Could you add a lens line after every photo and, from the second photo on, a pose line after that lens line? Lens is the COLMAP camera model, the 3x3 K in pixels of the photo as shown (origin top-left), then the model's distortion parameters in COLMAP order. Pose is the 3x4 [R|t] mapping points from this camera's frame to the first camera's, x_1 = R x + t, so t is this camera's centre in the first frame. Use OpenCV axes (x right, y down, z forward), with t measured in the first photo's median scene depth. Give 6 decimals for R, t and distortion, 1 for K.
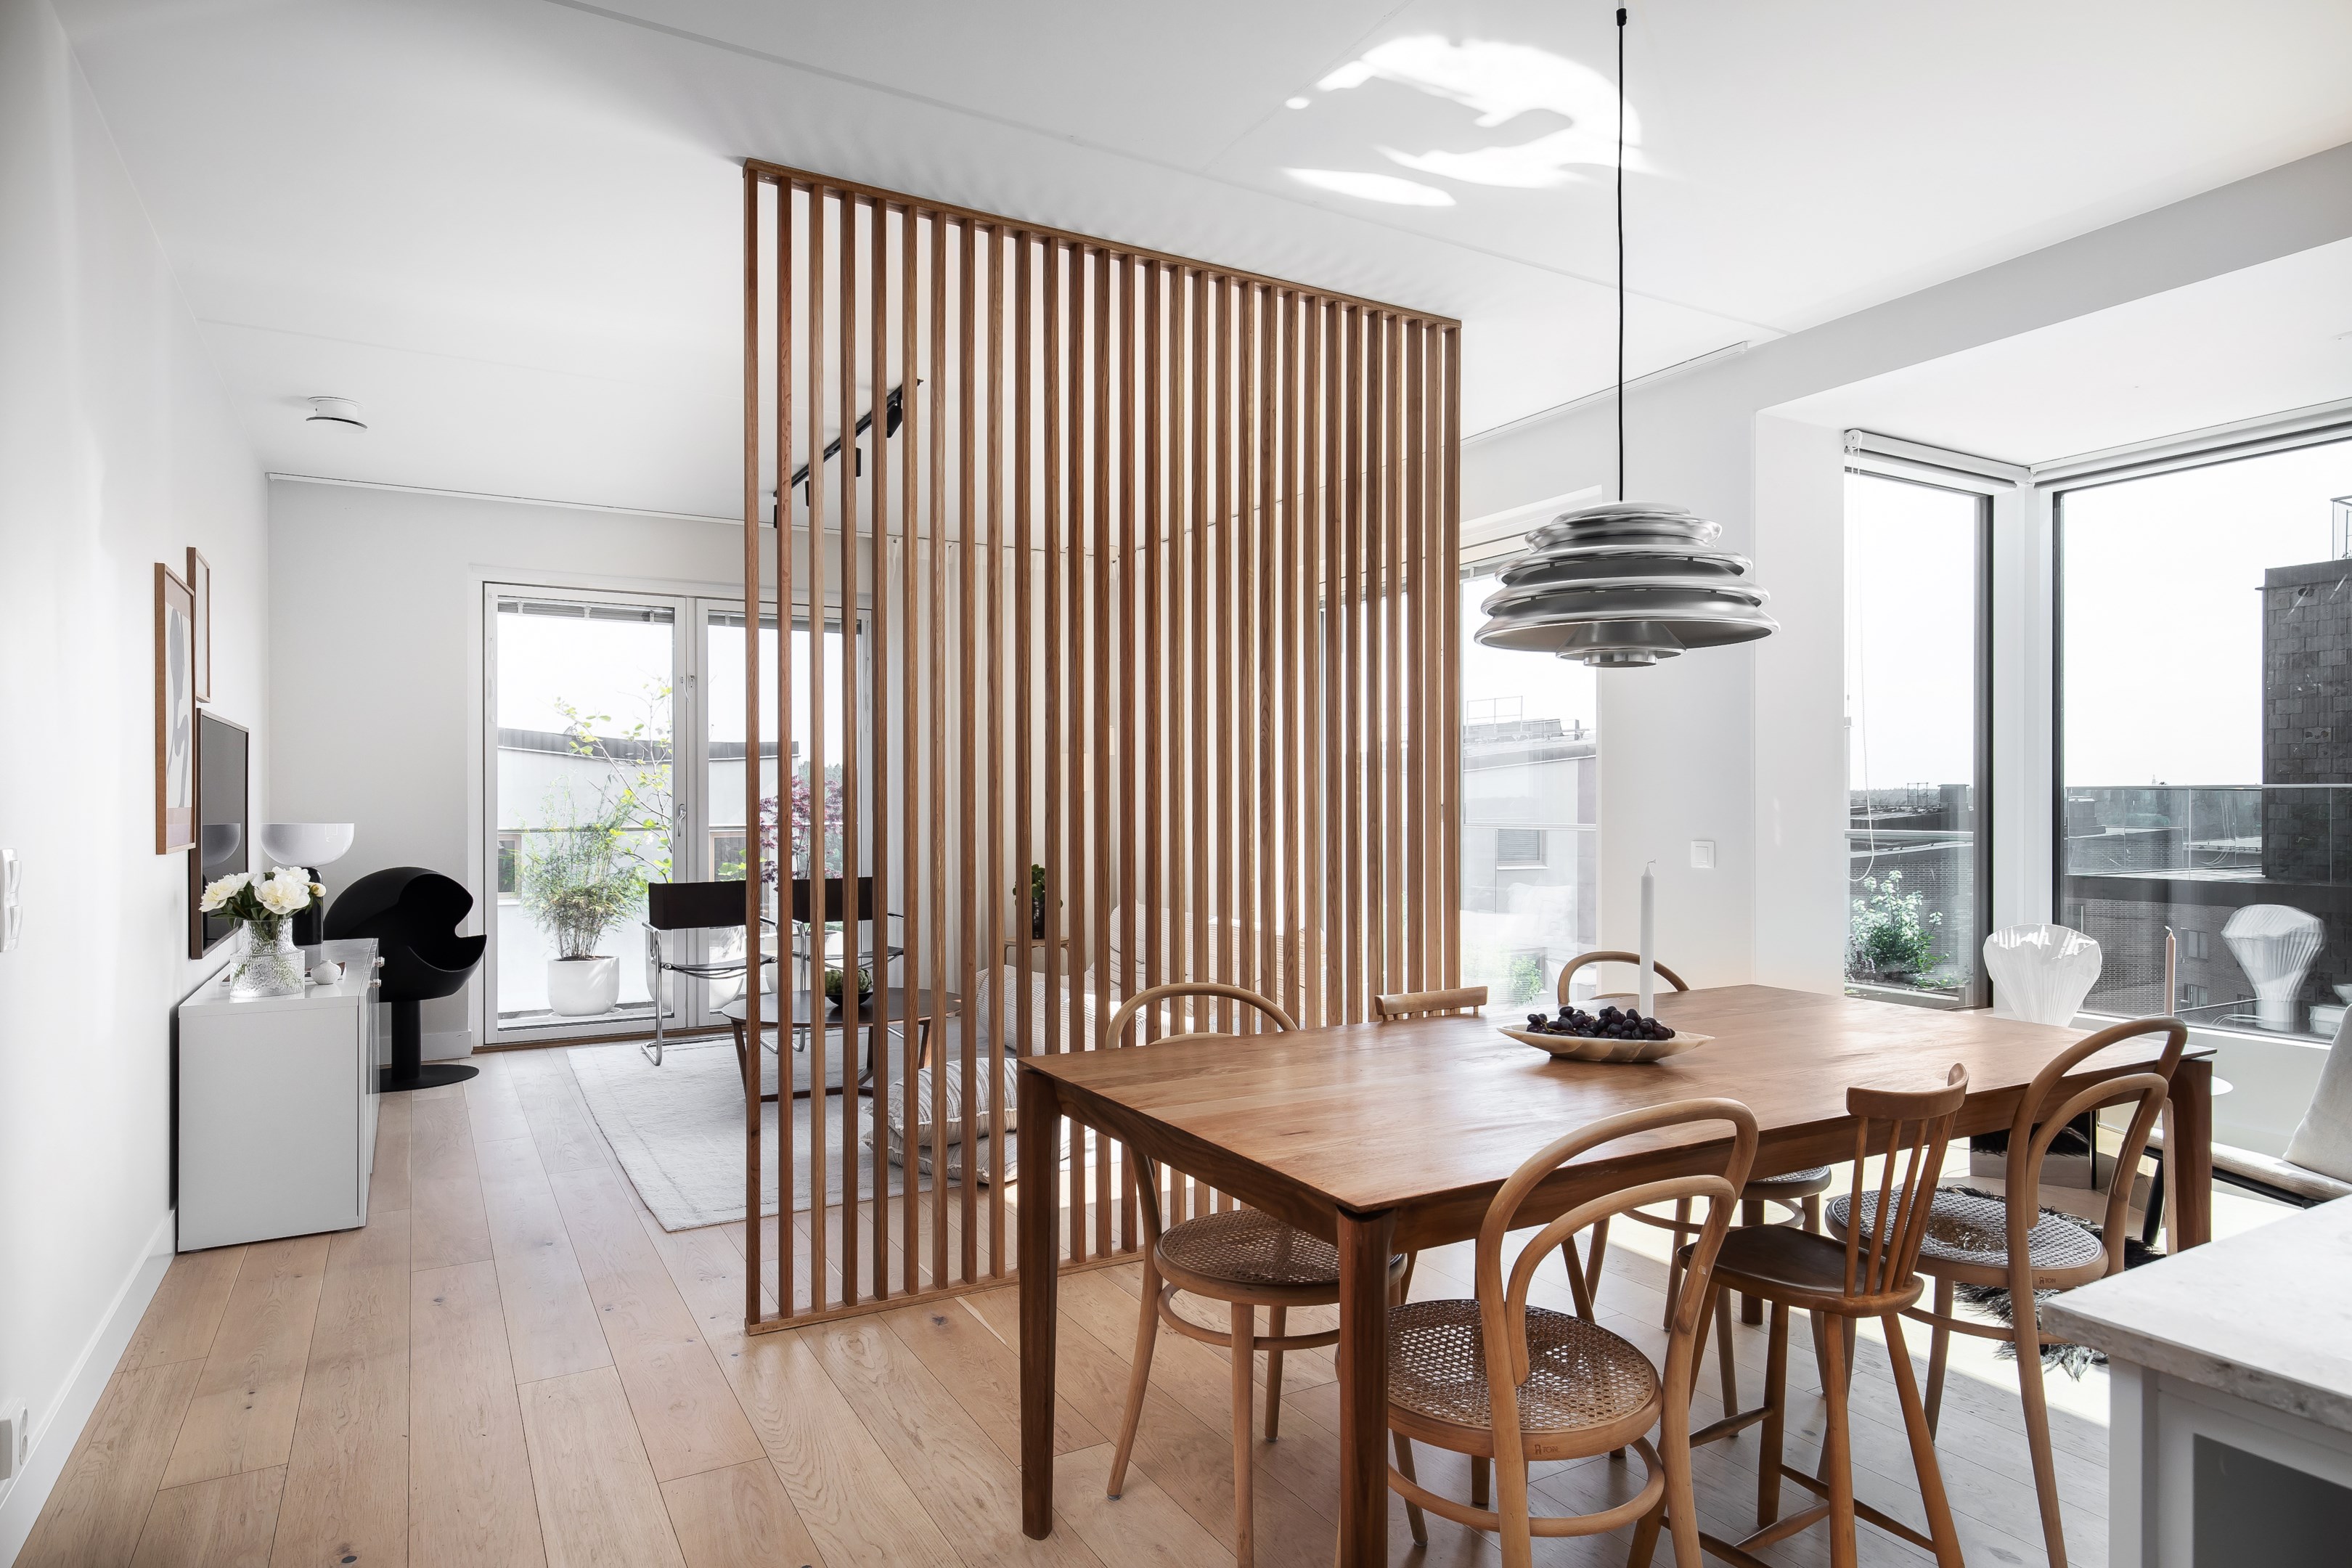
lens RADIAL K [[1317.8, 0, 1176.0], [0, 1317.8, 784.0], [0, 0, 1]] dist [0.002367, 0.000199]
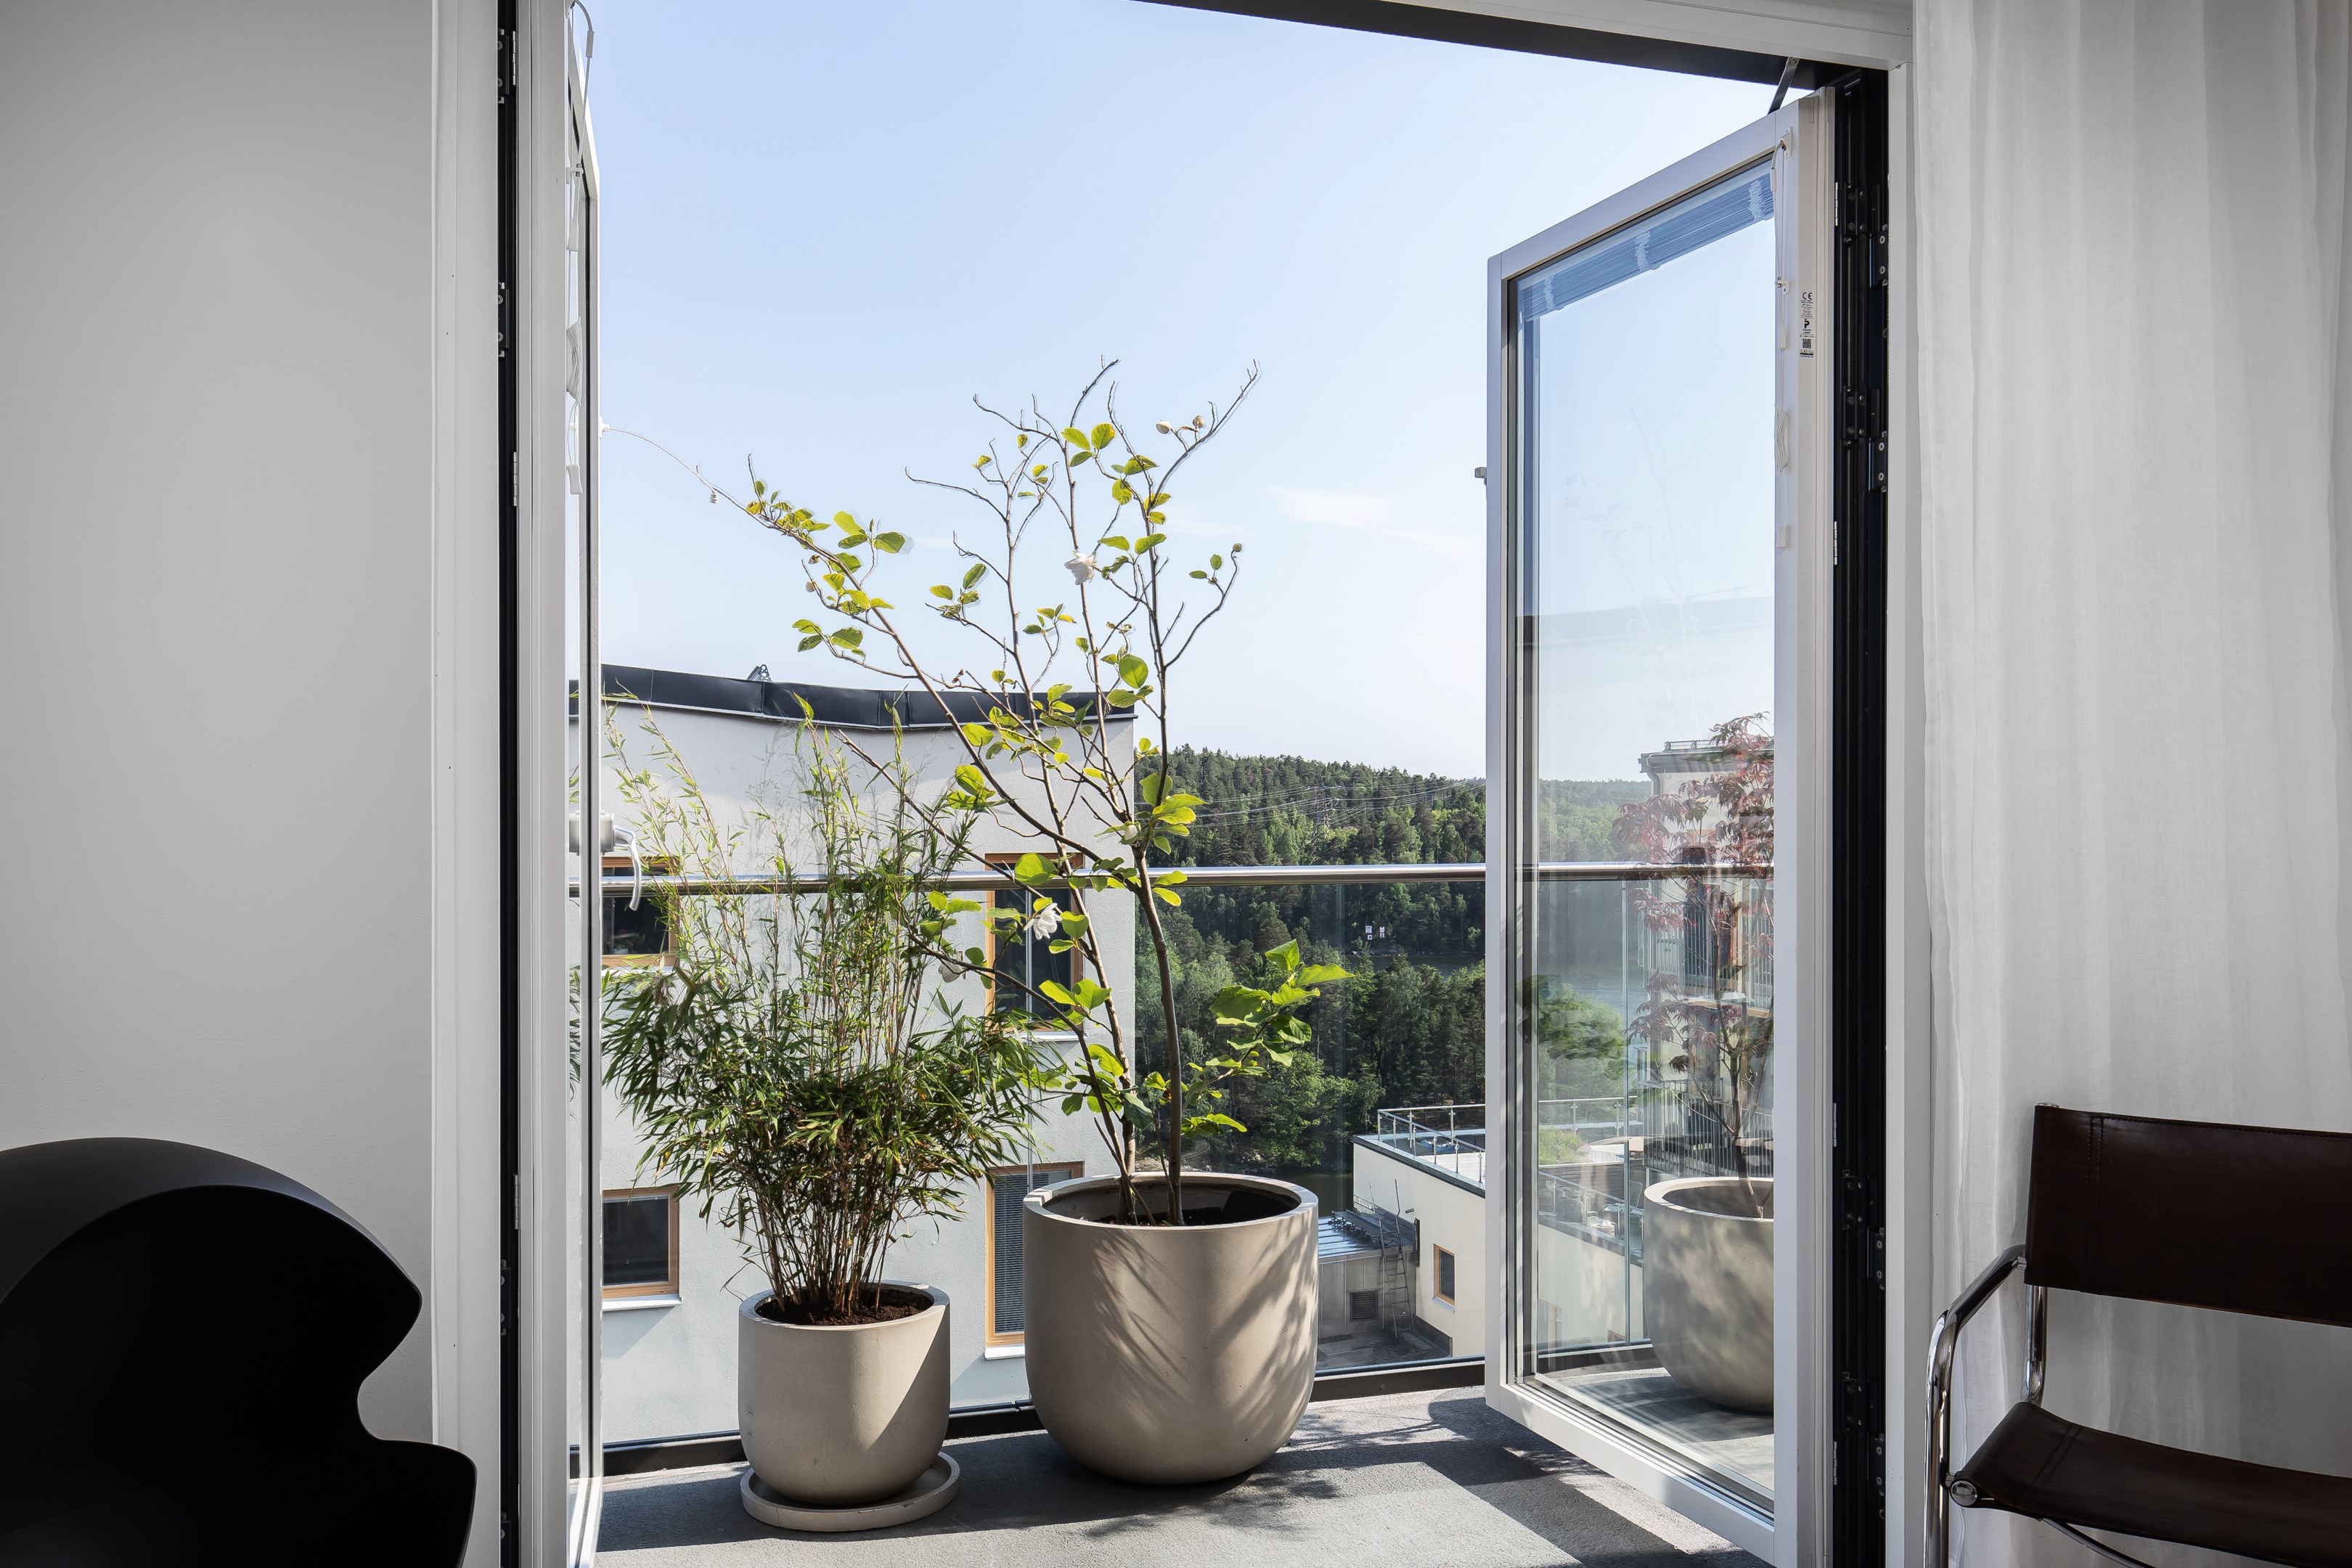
lens RADIAL K [[2011.2, 0, 1176.0], [0, 2011.2, 784.0], [0, 0, 1]] dist [-0.004362, -0.000267]
pose [[0.978560, 0.001857, -0.205955, -0.277750], [-0.000418, 0.999975, 0.007032, 0.008063], [0.205963, -0.006795, 0.978536, 0.559246]]
